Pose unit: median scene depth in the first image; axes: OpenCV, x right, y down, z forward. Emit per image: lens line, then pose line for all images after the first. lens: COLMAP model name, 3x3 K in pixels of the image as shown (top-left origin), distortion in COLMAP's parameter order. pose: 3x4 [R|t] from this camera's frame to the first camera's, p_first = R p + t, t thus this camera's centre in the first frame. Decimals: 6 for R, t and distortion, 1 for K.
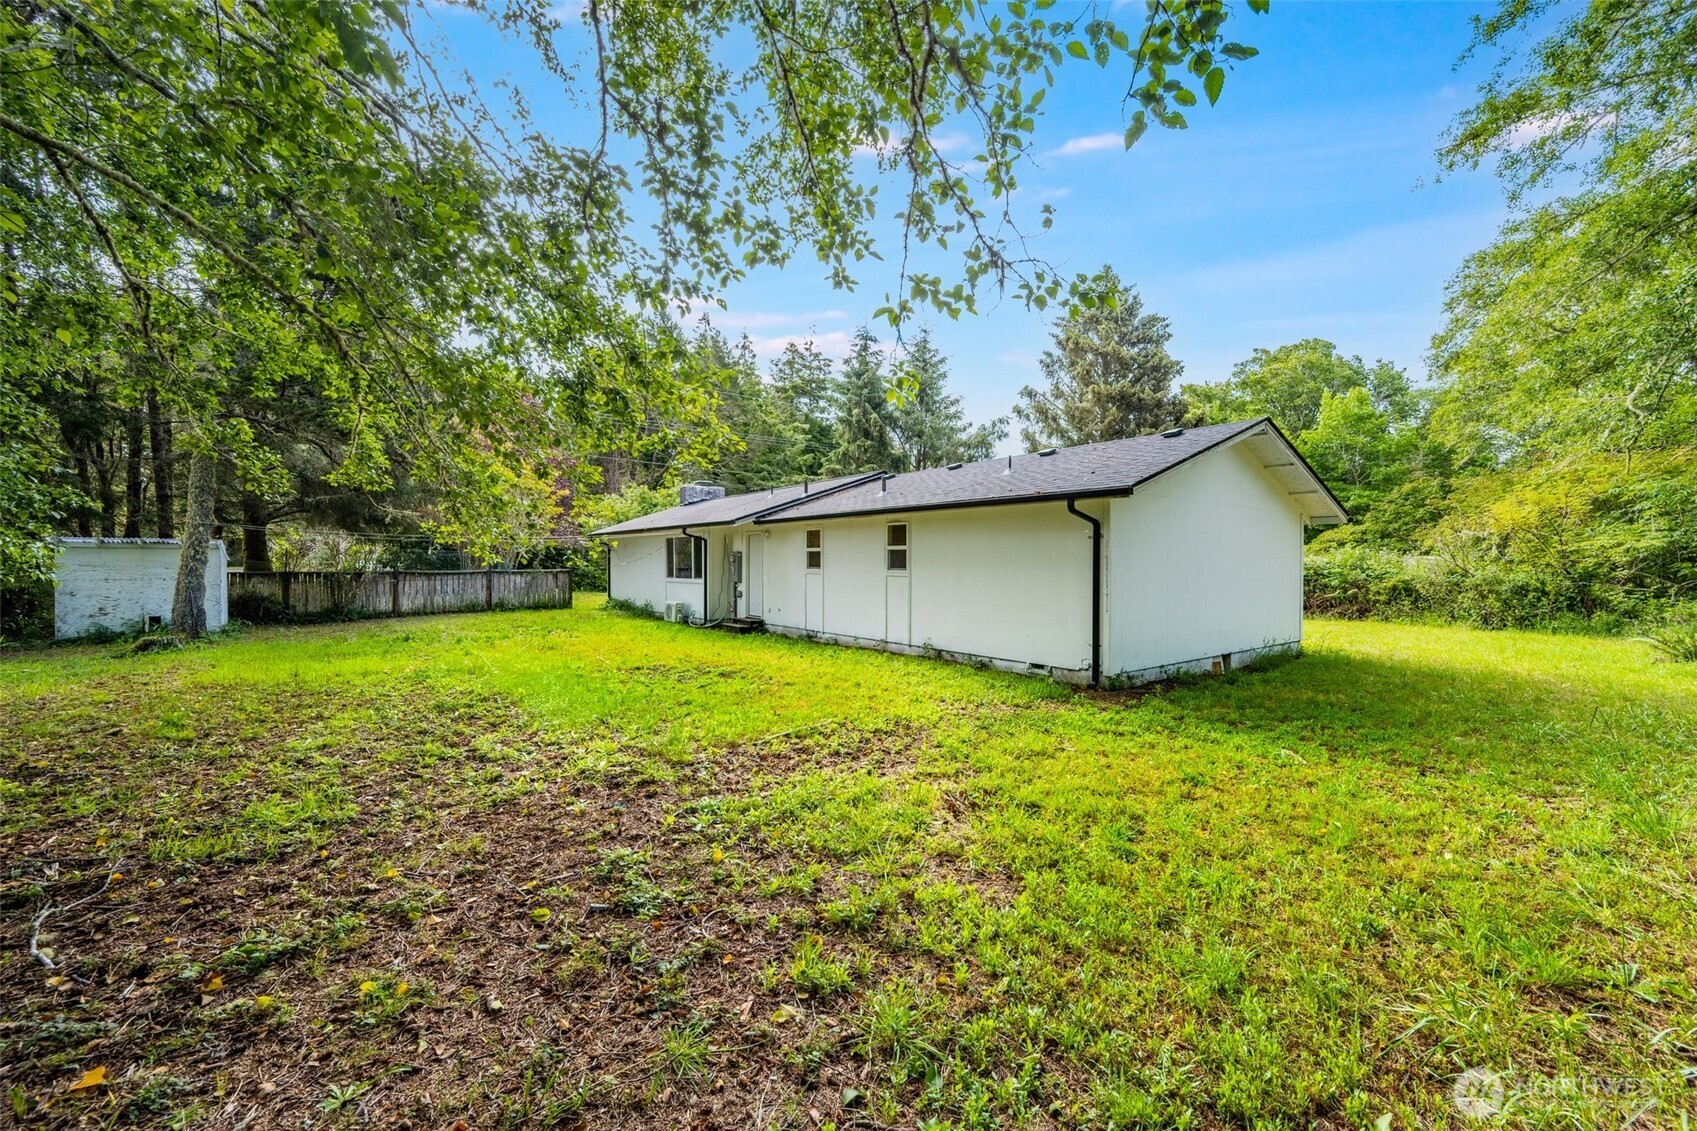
lens RADIAL K [[678.6, 0, 848.1], [0, 678.6, 567.6], [0, 0, 1]] dist [-0.000444, 0.000007]
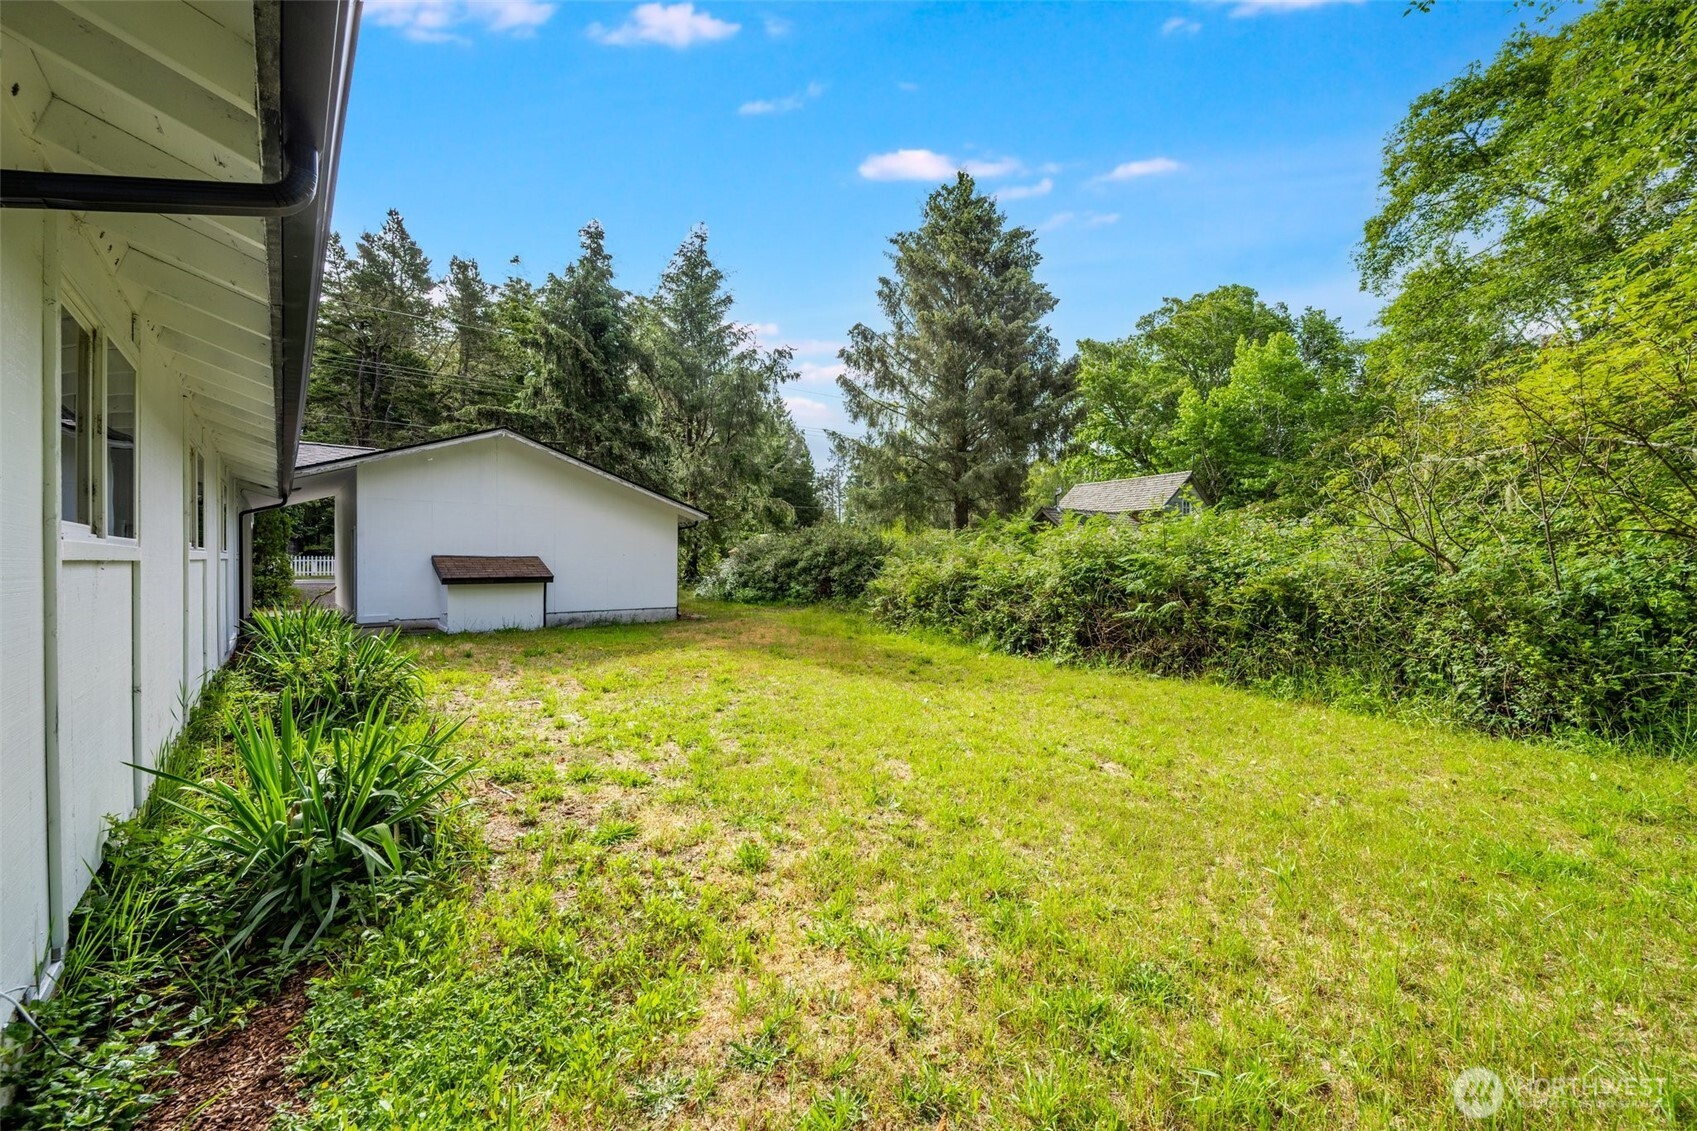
lens RADIAL K [[678.6, 0, 849.5], [0, 678.6, 566.5], [0, 0, 1]] dist [-0.000444, 0.000007]
pose [[0.998626, -0.001211, 0.052389, 0.245479], [0.001194, 0.999999, 0.000352, 0.004691], [-0.052389, -0.000289, 0.998627, 0.277794]]
